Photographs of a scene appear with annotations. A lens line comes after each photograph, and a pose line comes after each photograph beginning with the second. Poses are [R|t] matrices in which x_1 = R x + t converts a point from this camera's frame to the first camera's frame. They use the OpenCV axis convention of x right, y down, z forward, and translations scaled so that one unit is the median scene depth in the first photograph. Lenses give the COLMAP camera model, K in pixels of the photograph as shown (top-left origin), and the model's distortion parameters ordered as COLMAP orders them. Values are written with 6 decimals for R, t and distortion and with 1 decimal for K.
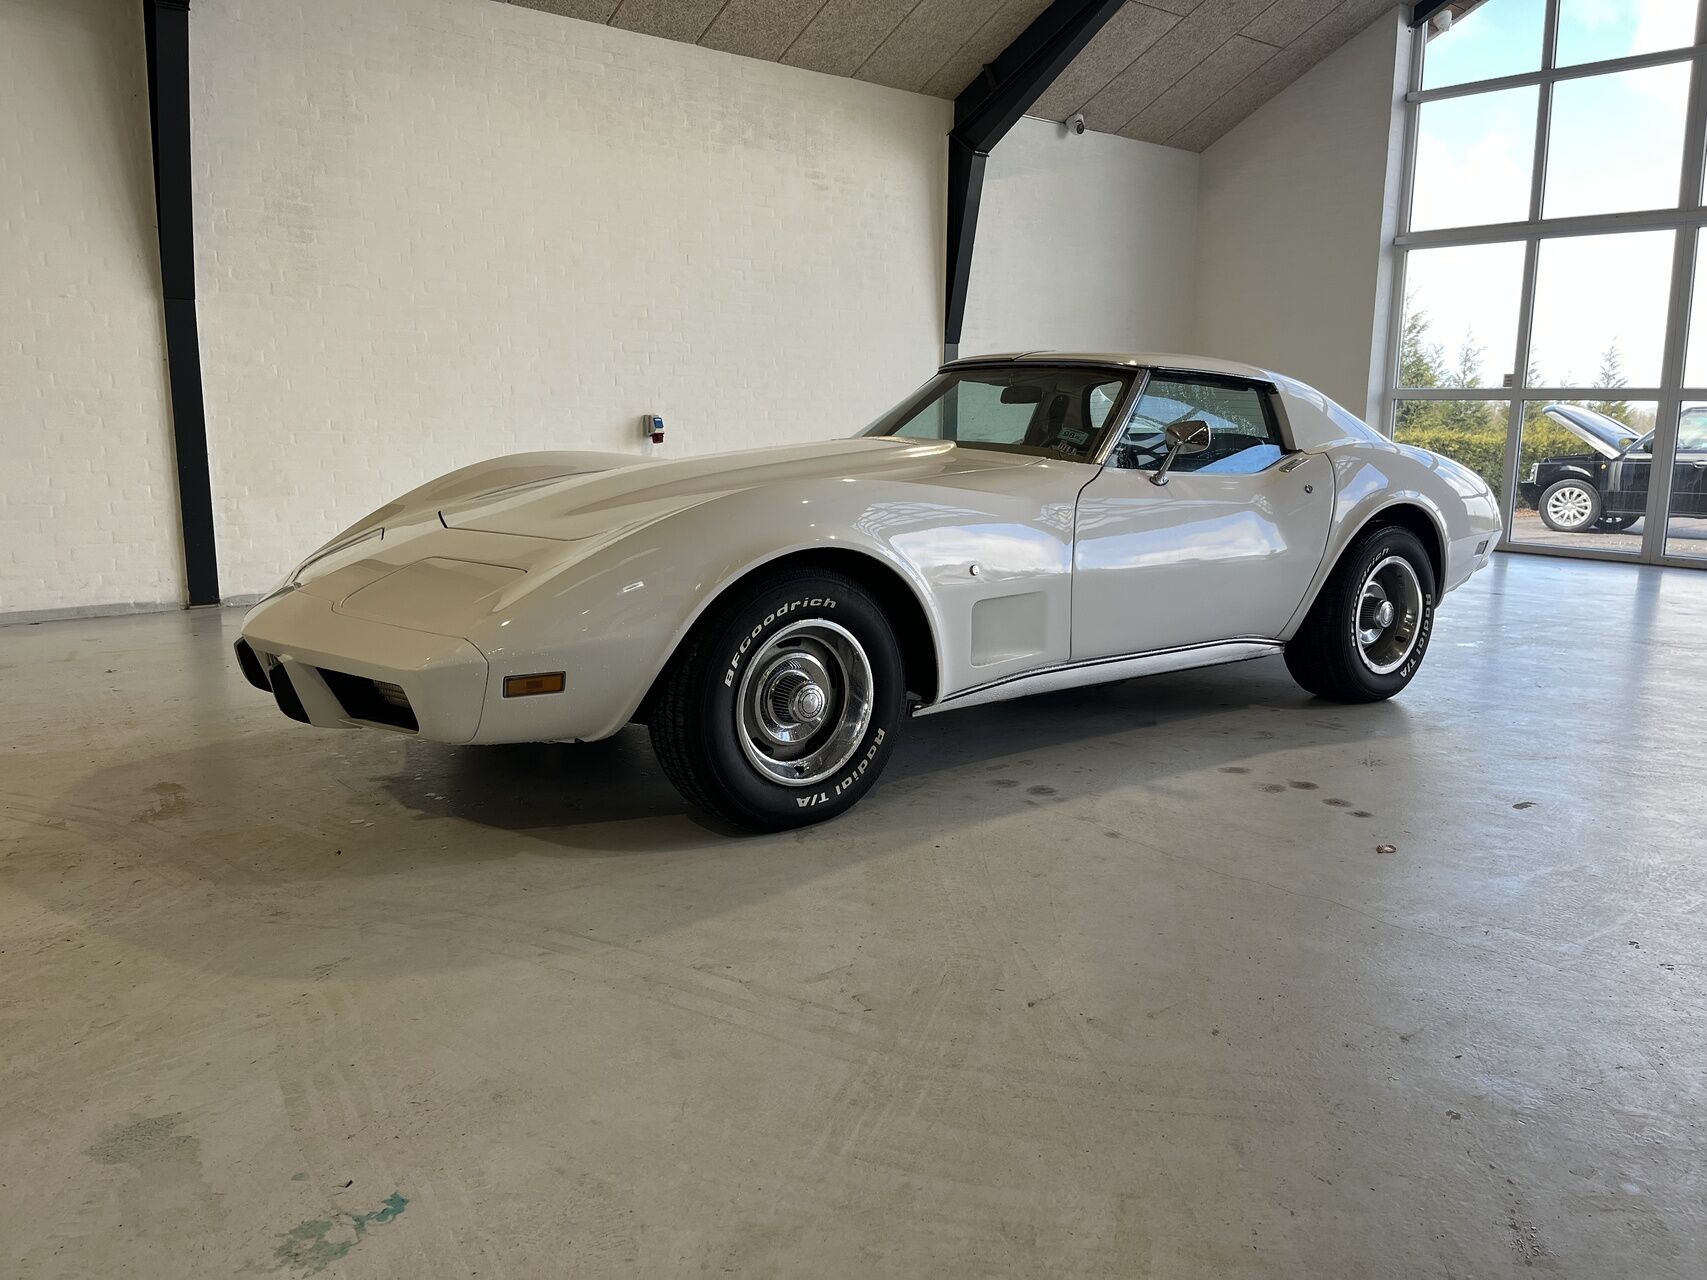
lens RADIAL K [[1269.8, 0, 853.5], [0, 1269.8, 640.0], [0, 0, 1]] dist [0.076420, -0.109486]
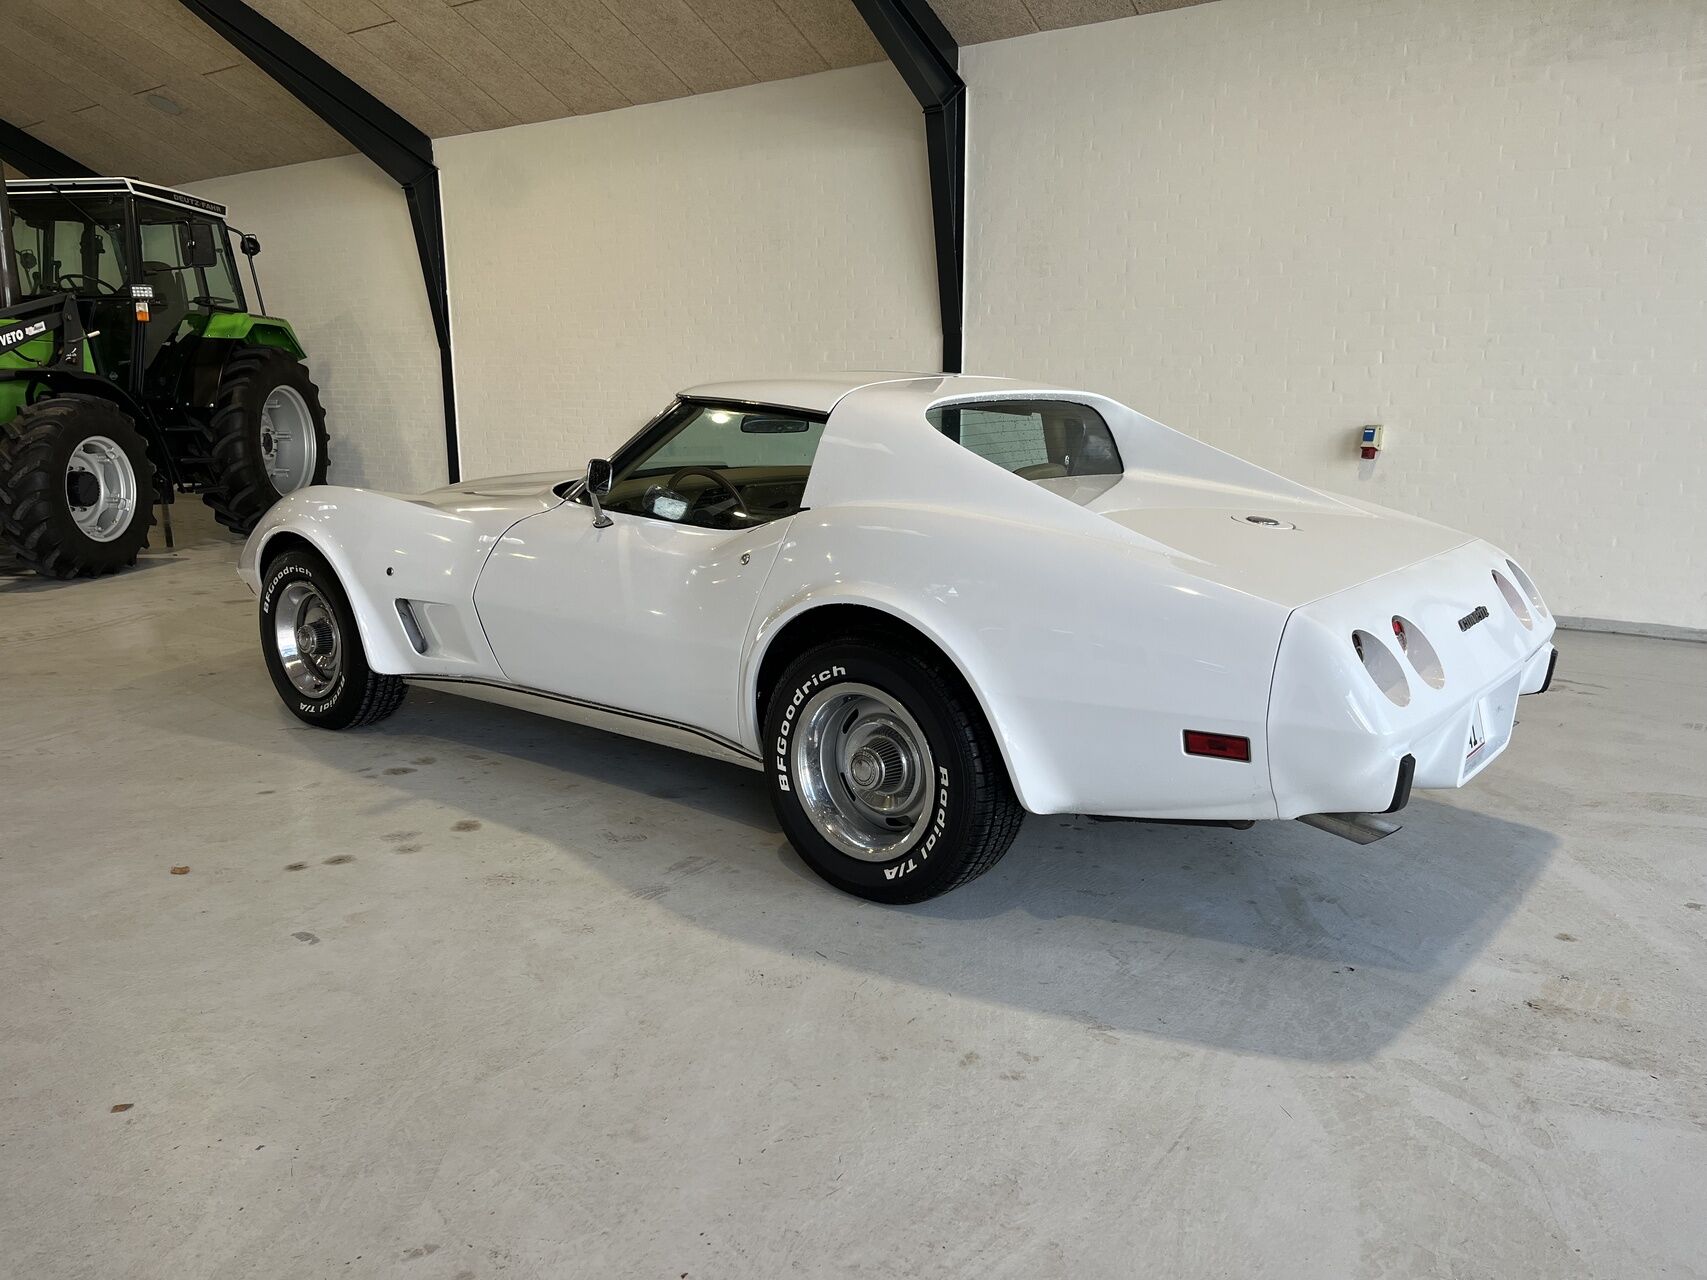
lens RADIAL K [[1269.8, 0, 853.5], [0, 1269.8, 640.0], [0, 0, 1]] dist [0.076420, -0.109486]
pose [[0.251217, 0.180313, -0.950988, 0.732712], [-0.168599, 0.975628, 0.140447, -0.126109], [0.953134, 0.125052, 0.275494, 0.582202]]
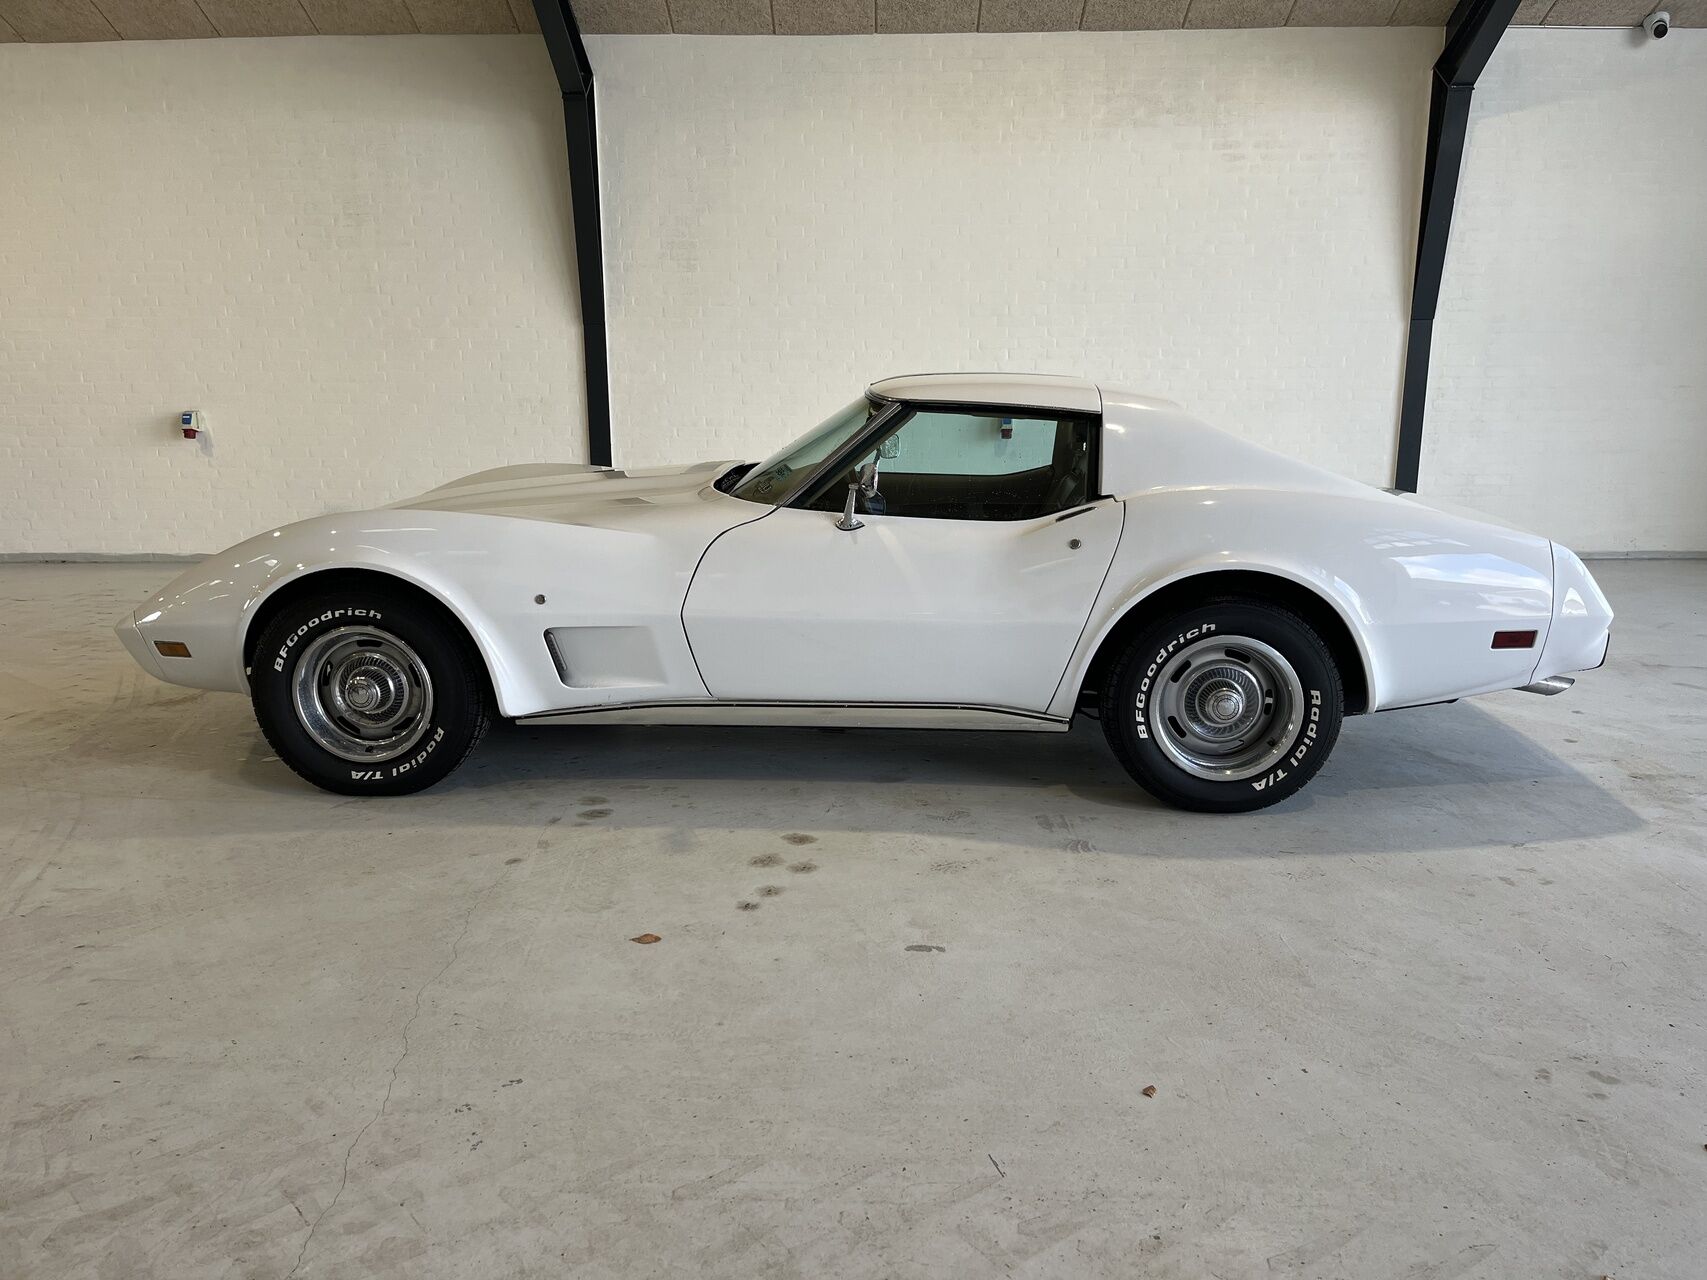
lens RADIAL K [[1277.0, 0, 853.5], [0, 1277.0, 640.0], [0, 0, 1]] dist [0.065804, -0.081684]
pose [[0.762193, 0.124990, -0.635169, 0.531862], [-0.105497, 0.992049, 0.068623, -0.065966], [0.638696, 0.014704, 0.769319, 0.175407]]
